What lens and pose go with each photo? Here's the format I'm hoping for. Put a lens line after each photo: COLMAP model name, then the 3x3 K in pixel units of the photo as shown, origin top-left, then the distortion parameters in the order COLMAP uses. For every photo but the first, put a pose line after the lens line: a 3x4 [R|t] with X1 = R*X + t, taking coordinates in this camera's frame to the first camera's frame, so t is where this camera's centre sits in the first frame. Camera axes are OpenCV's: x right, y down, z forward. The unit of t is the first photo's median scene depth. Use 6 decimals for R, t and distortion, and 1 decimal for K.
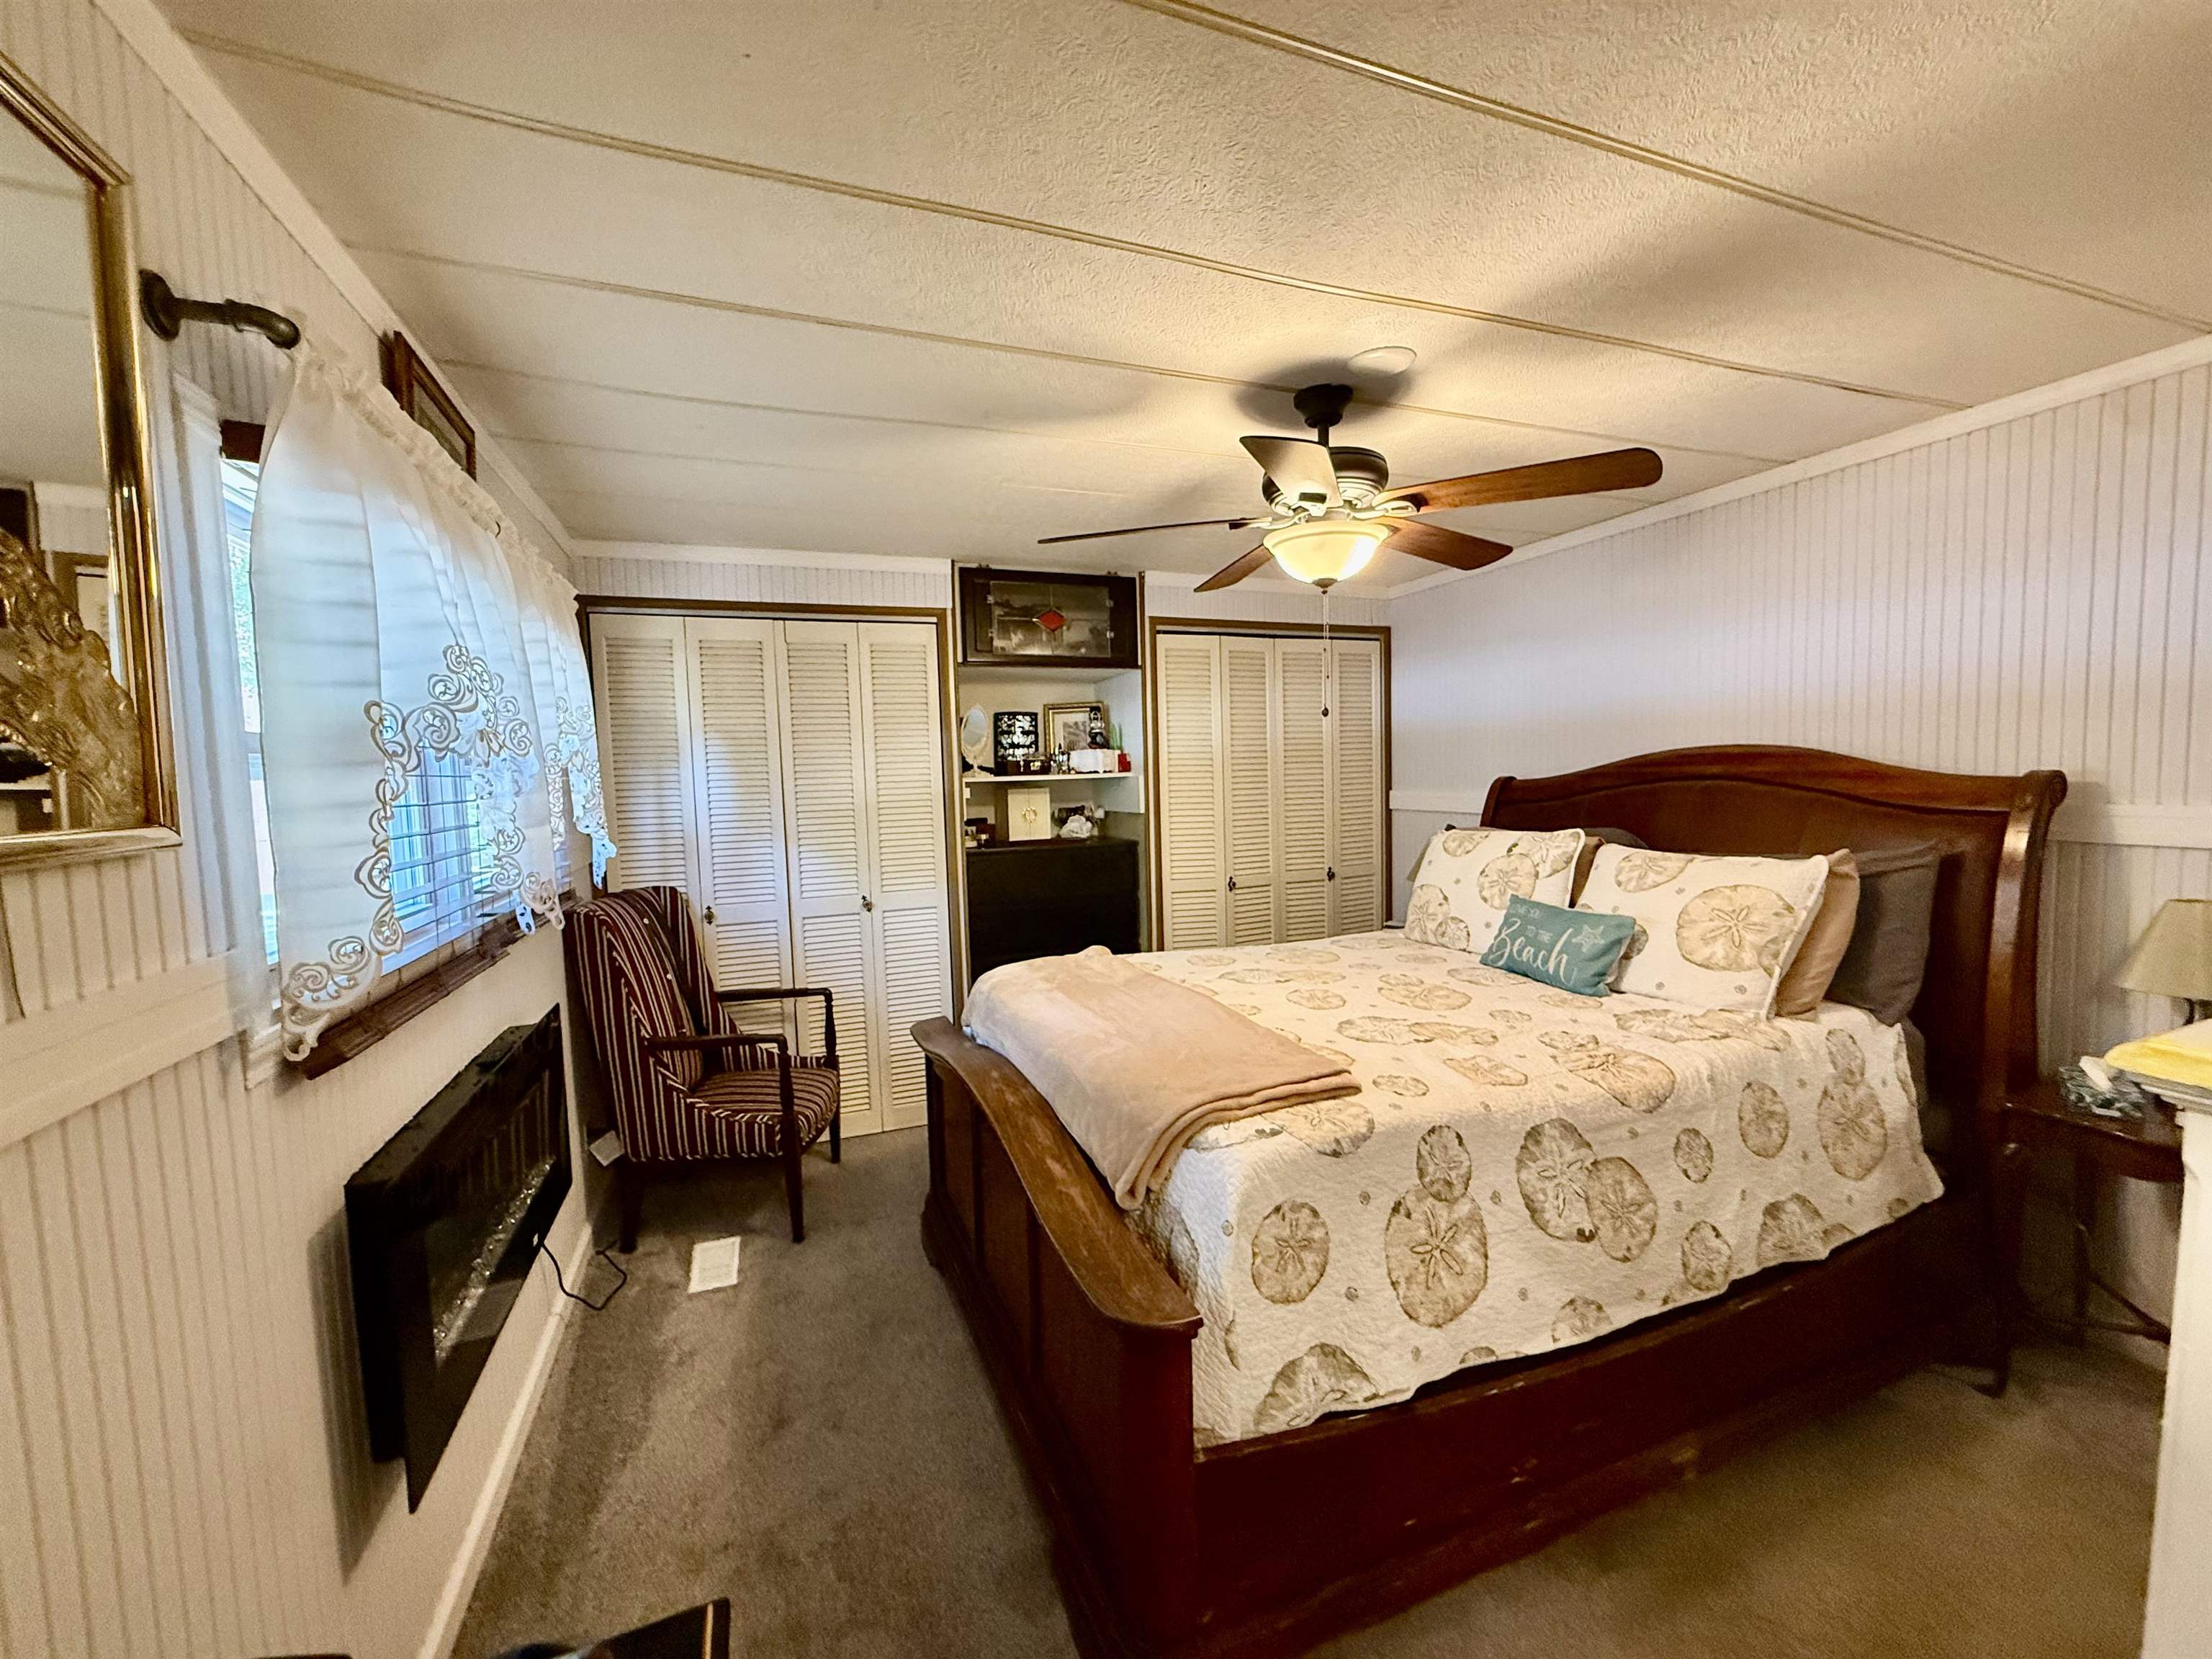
lens RADIAL K [[868.5, 0, 1098.4], [0, 868.5, 836.4], [0, 0, 1]] dist [-0.001141, 0.000055]
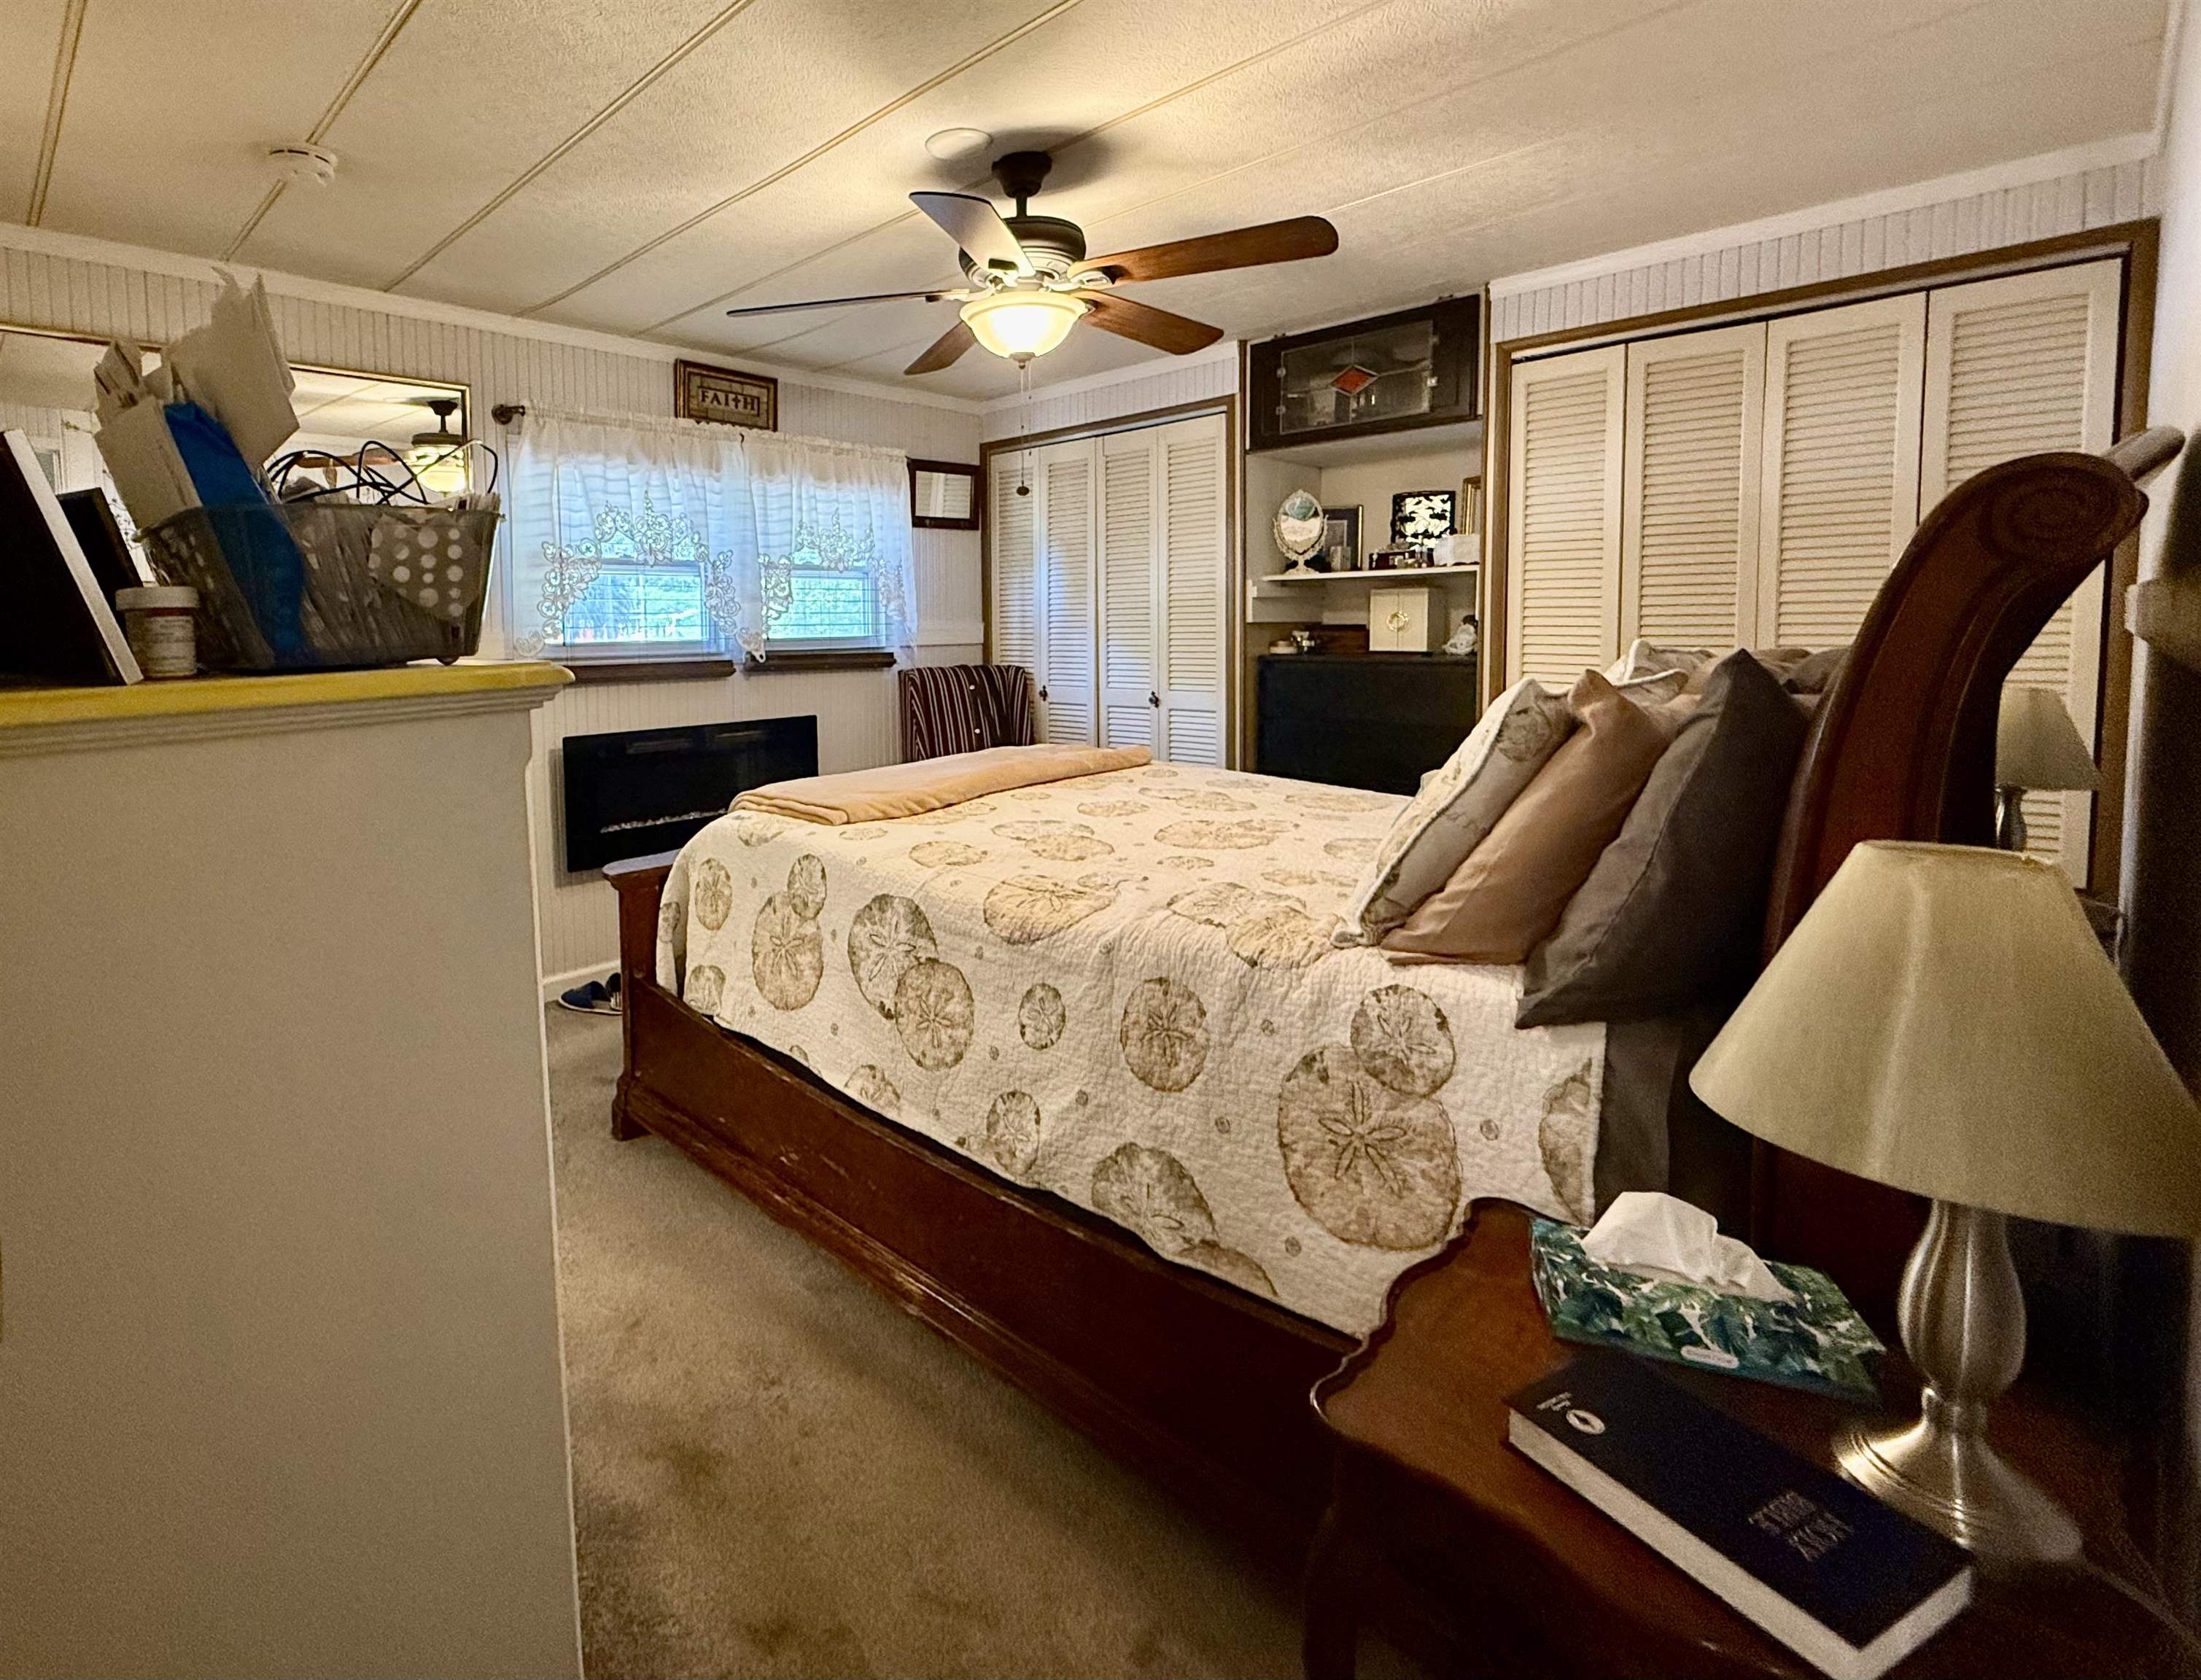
lens RADIAL K [[1099.1, 0, 963.9], [0, 1099.1, 702.7], [0, 0, 1]] dist [0.002967, 0.000122]
pose [[0.373029, 0.084962, -0.923921, 0.872912], [-0.061407, 0.995876, 0.066786, 0.008992], [0.925785, 0.031822, 0.376708, 0.301895]]
